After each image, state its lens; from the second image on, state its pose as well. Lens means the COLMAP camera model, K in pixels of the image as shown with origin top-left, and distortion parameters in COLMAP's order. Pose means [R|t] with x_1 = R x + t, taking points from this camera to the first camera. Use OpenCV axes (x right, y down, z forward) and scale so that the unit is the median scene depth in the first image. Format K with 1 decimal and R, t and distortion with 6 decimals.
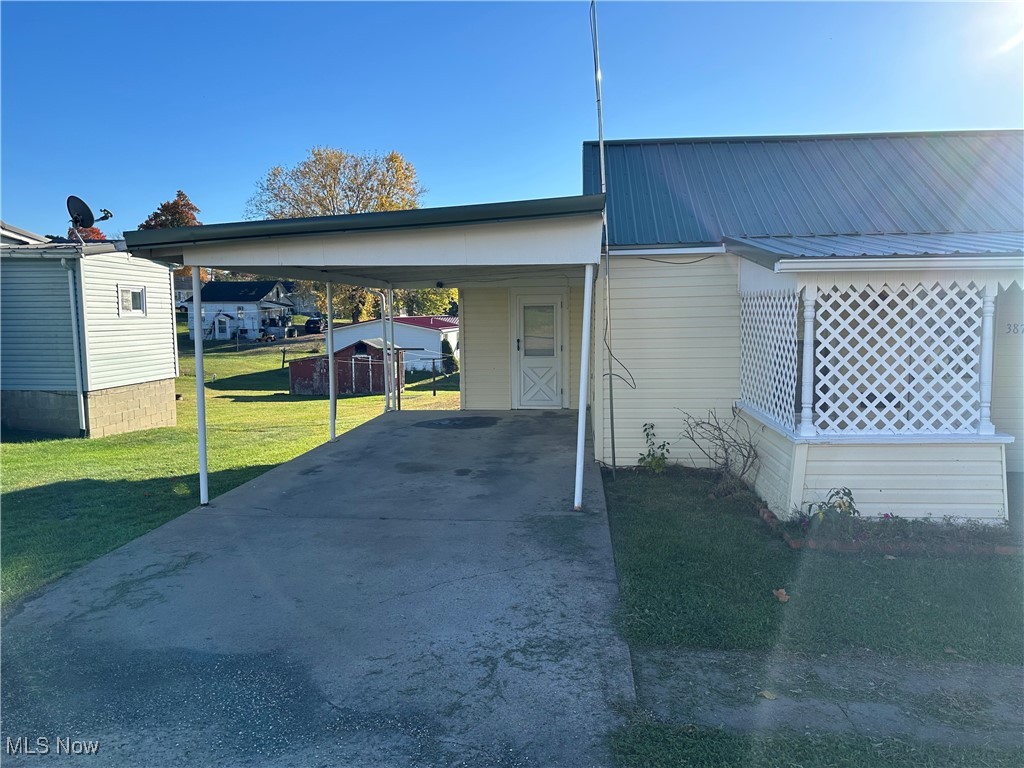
lens RADIAL K [[709.8, 0, 506.1], [0, 709.8, 380.6], [0, 0, 1]] dist [0.167554, -0.236195]
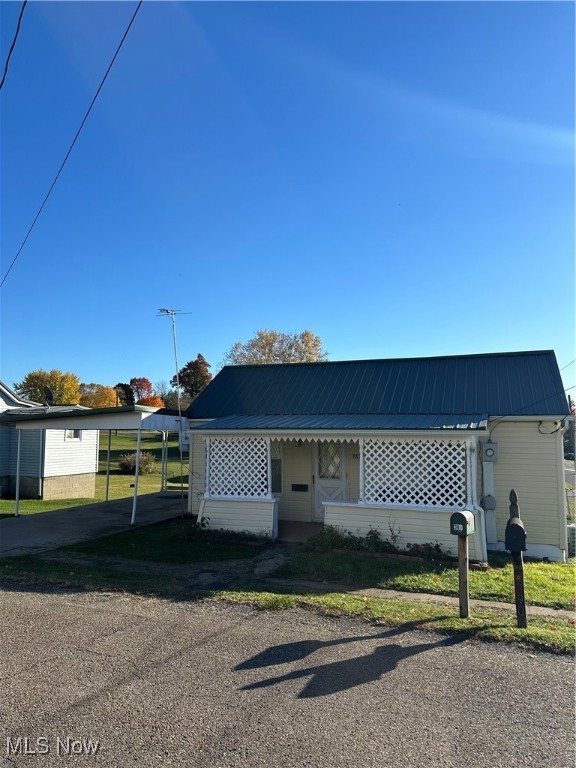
lens RADIAL K [[532.4, 0, 288.0], [0, 532.4, 384.0], [0, 0, 1]] dist [0.167554, -0.236195]
pose [[0.964475, -0.011504, -0.263922, 0.513026], [-0.037052, 0.983285, -0.178262, 0.005120], [0.261561, 0.181708, 0.947928, -0.344993]]
